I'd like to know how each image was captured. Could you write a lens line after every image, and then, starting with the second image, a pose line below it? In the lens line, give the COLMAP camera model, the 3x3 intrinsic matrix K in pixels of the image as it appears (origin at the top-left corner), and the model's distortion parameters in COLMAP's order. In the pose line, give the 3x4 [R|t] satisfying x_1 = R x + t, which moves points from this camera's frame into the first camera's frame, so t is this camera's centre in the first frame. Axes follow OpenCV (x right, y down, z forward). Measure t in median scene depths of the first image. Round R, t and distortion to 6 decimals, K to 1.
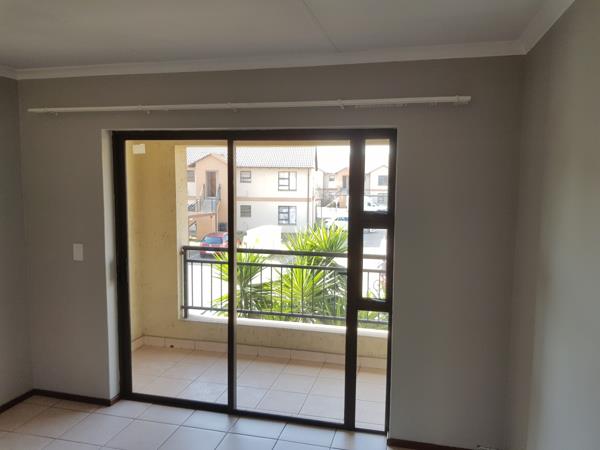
lens RADIAL K [[477.8, 0, 299.4], [0, 477.8, 227.4], [0, 0, 1]] dist [0.006366, -0.005413]
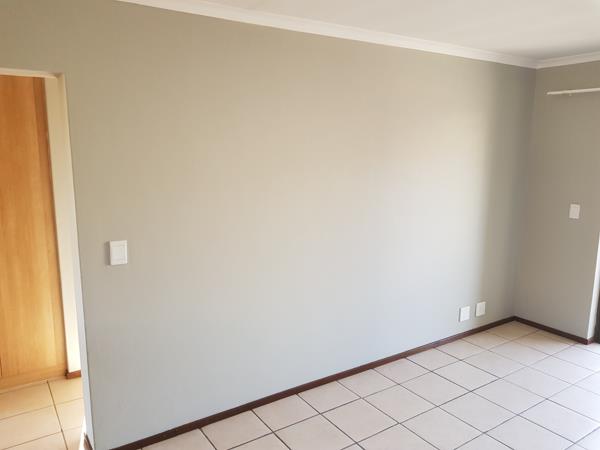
lens RADIAL K [[477.8, 0, 300.8], [0, 477.8, 225.3], [0, 0, 1]] dist [0.006366, -0.005413]
pose [[0.741555, 0.114324, -0.661080, -0.175873], [-0.075251, 0.993330, 0.087369, 0.033186], [0.666659, -0.015042, 0.745211, -0.342105]]
